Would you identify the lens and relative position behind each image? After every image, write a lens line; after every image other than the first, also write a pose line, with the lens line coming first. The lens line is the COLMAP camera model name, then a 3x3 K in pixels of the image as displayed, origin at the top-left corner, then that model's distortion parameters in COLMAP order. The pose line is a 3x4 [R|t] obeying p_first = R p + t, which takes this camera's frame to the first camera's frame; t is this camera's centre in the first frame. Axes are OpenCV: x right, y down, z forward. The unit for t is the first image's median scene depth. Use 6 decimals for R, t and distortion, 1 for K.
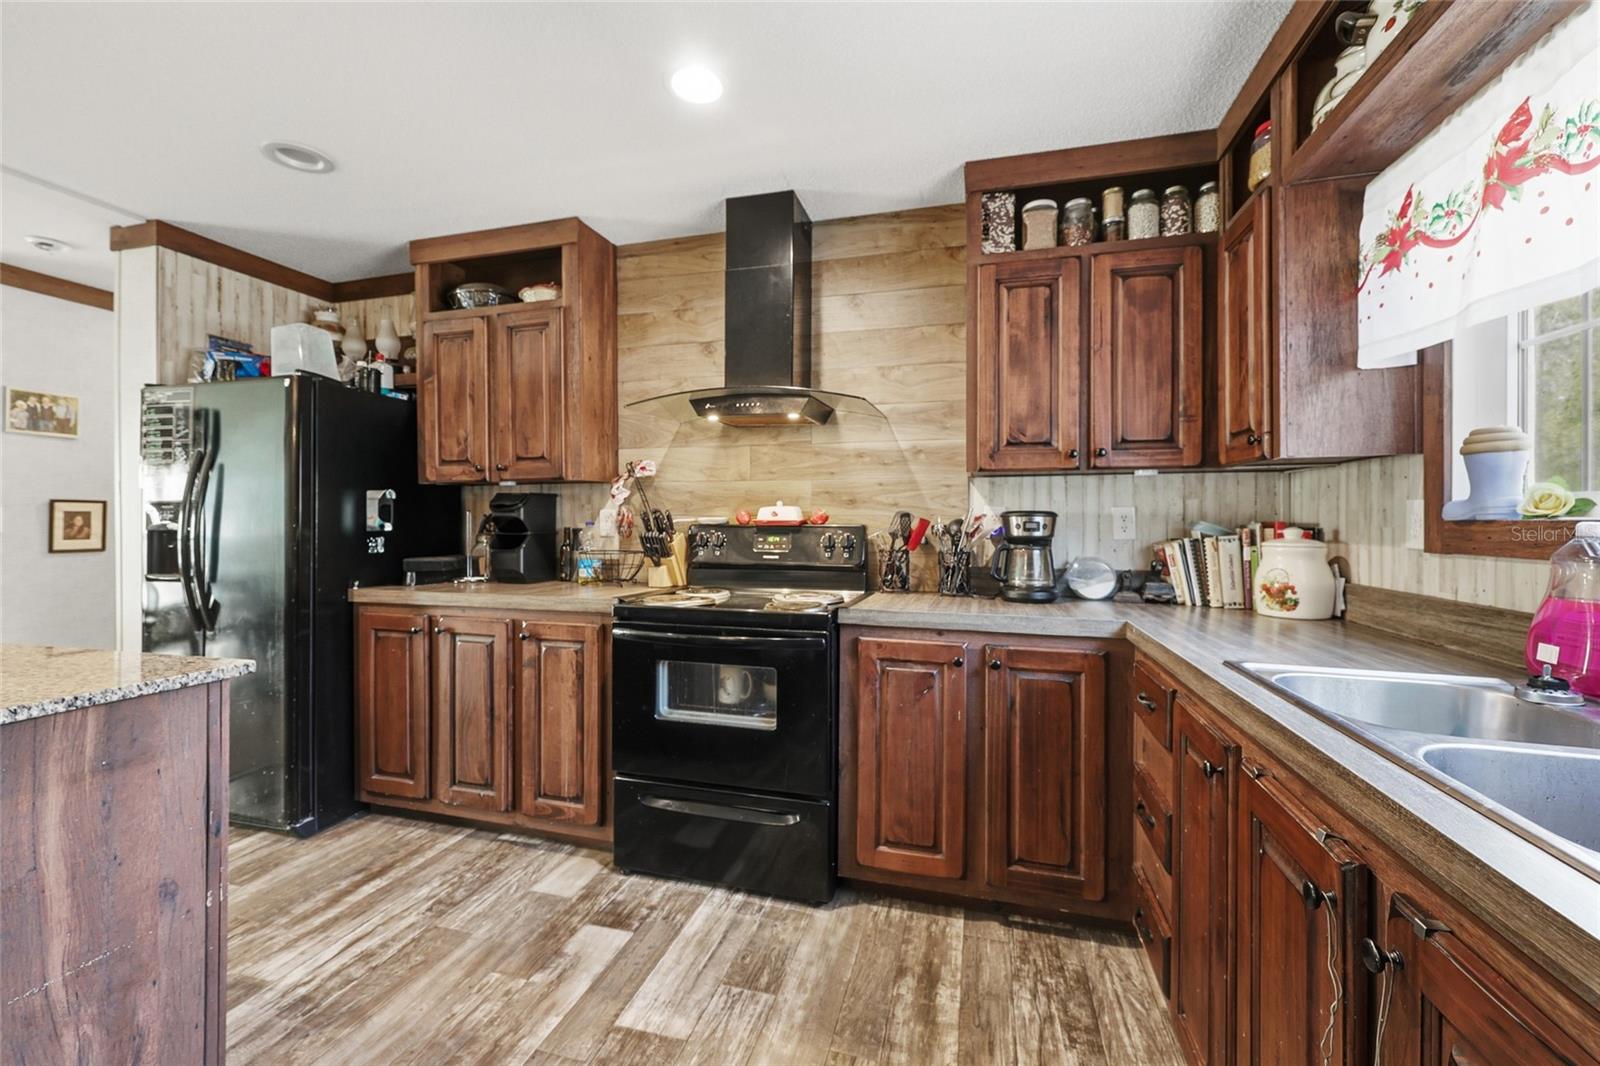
lens RADIAL K [[646.6, 0, 800.0], [0, 646.6, 533.0], [0, 0, 1]] dist [-0.000516, 0.000117]
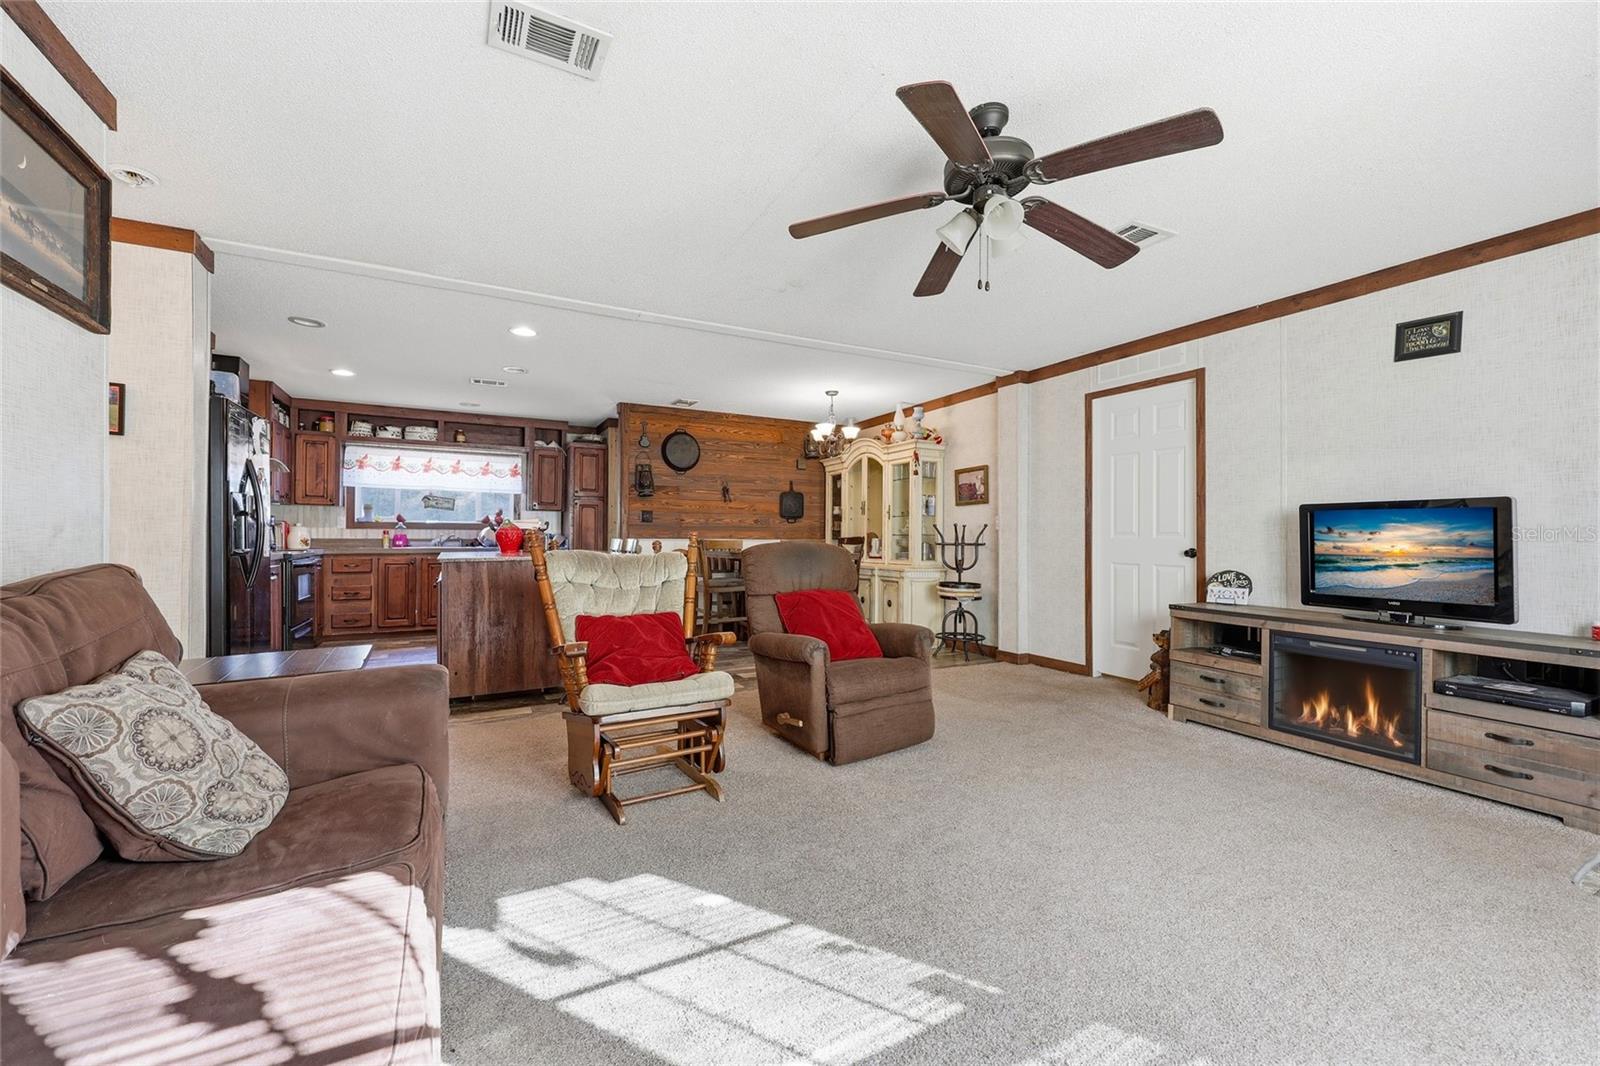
lens RADIAL K [[646.6, 0, 800.0], [0, 646.6, 533.0], [0, 0, 1]] dist [-0.000516, 0.000117]
pose [[-0.683019, -0.002119, 0.730398, -3.075349], [0.007795, 0.999918, 0.010190, 0.026093], [-0.730359, 0.012653, -0.682946, 1.221923]]
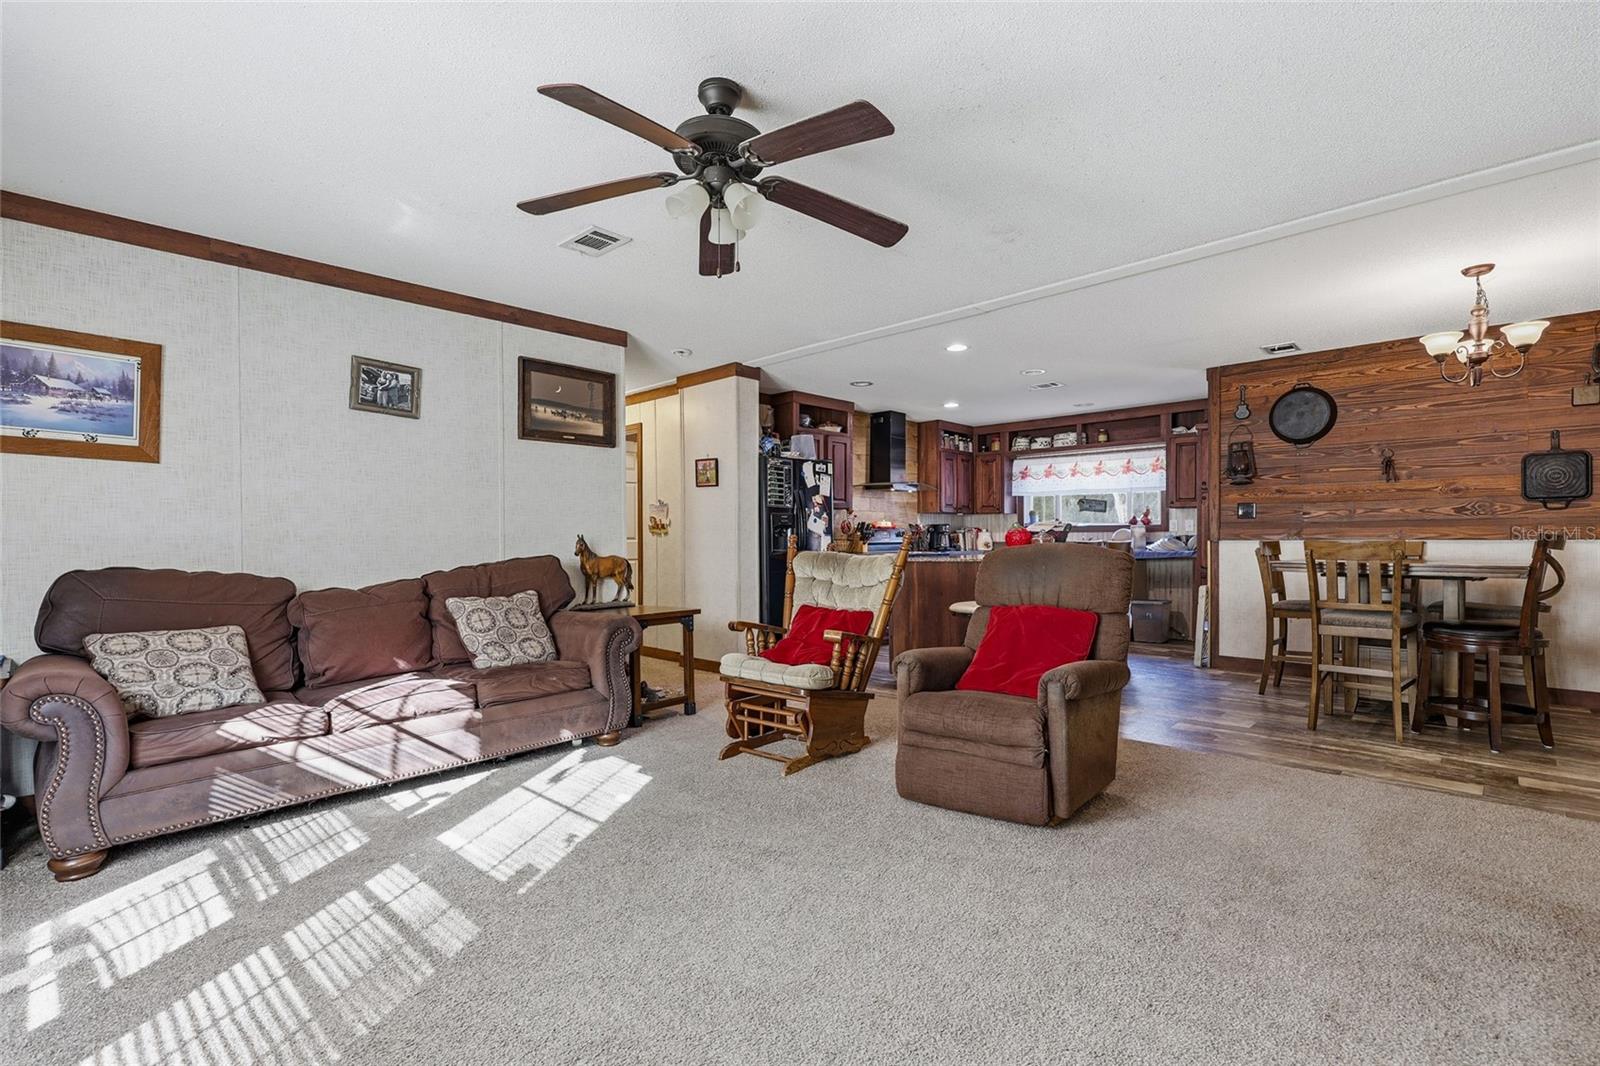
lens RADIAL K [[738.1, 0, 800.0], [0, 738.1, 533.0], [0, 0, 1]] dist [0.001379, -0.000010]
pose [[0.476952, 0.002593, 0.878926, -3.410412], [0.024813, 0.999557, -0.016414, 0.056062], [-0.878579, 0.029637, 0.476676, -0.170907]]
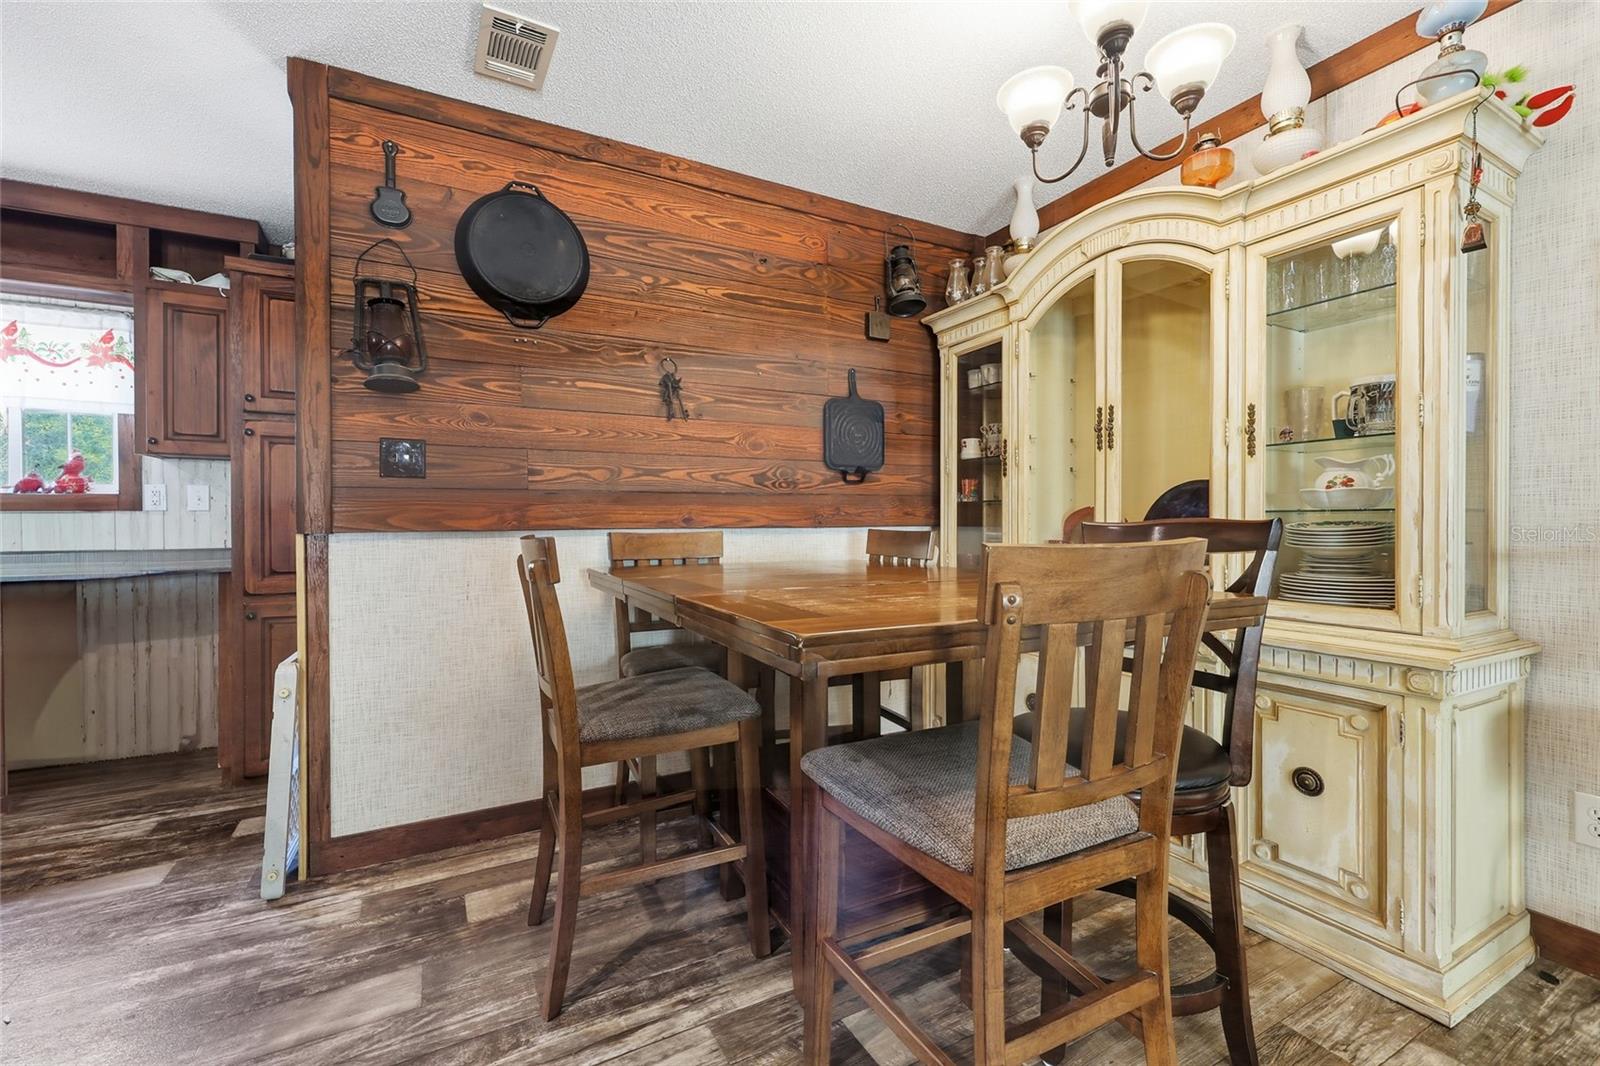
lens RADIAL K [[670.6, 0, 781.8], [0, 670.6, 525.6], [0, 0, 1]] dist [0.002765, 0.000544]
pose [[-0.682749, -0.007516, 0.730614, -1.436300], [0.017262, 0.999502, 0.026414, 0.053042], [-0.730449, 0.030646, -0.682280, -0.058598]]
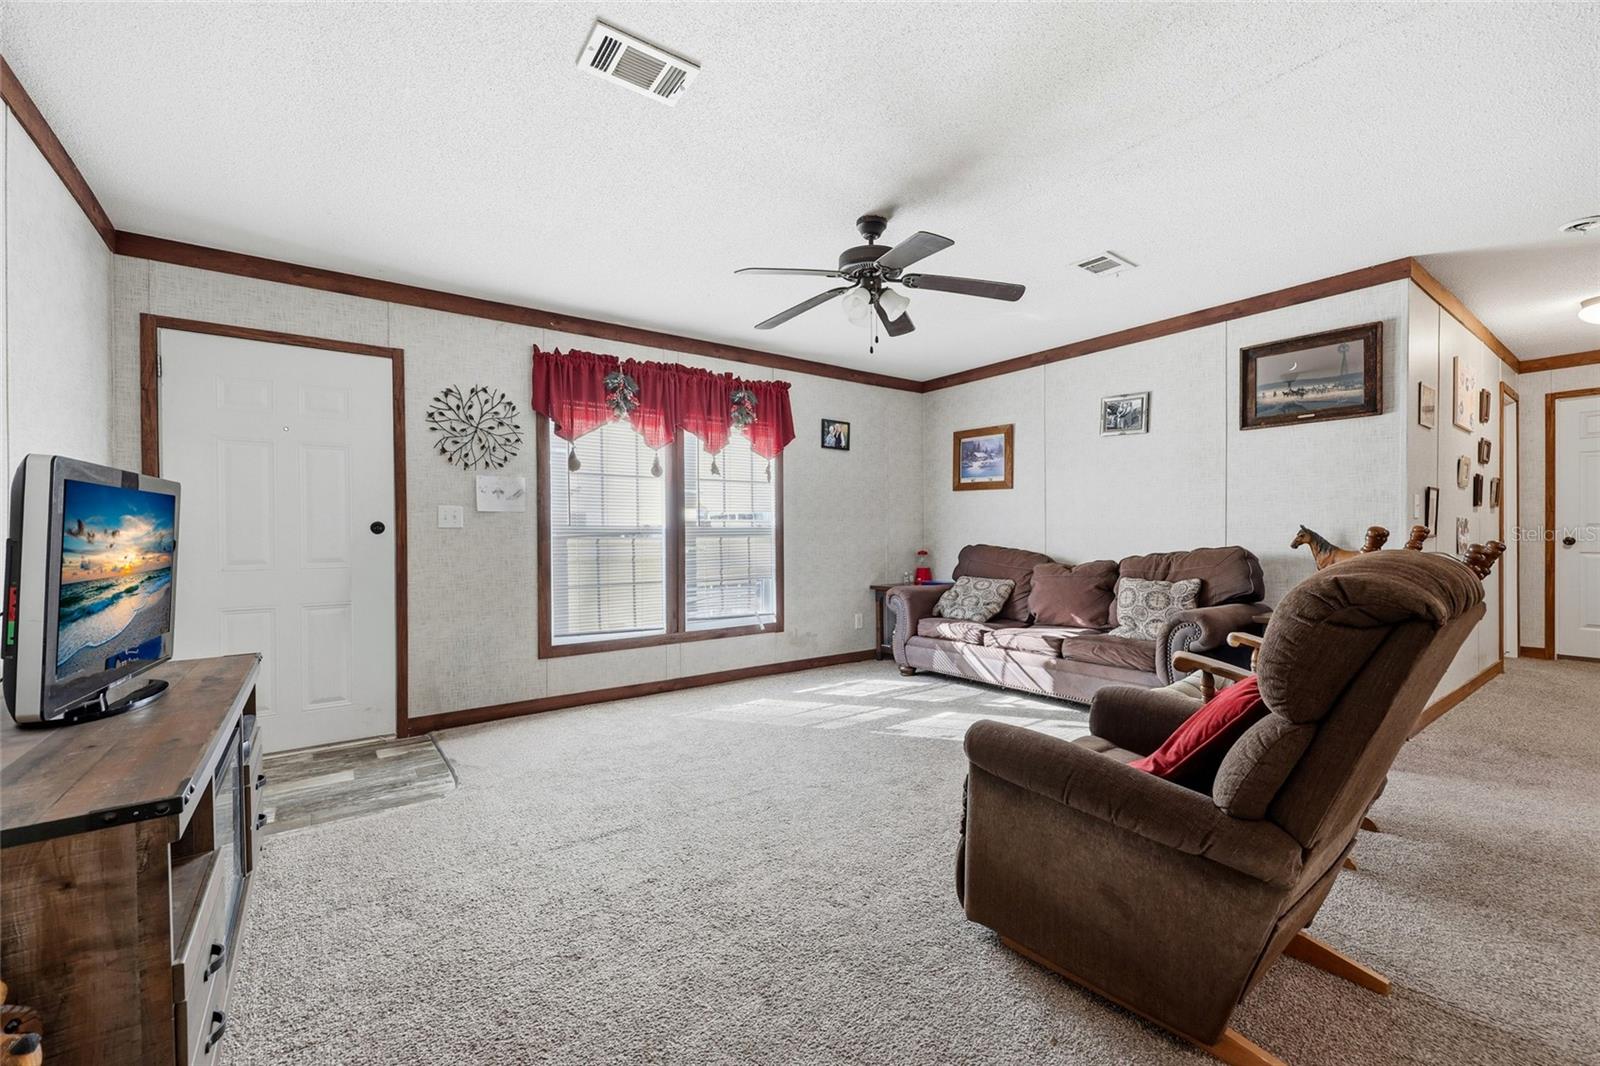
lens RADIAL K [[646.6, 0, 800.0], [0, 646.6, 533.0], [0, 0, 1]] dist [-0.000516, 0.000117]
pose [[0.786720, -0.005462, -0.617286, -1.925887], [-0.003380, 0.999908, -0.013155, 0.057309], [0.617301, 0.012436, 0.786629, -0.672193]]
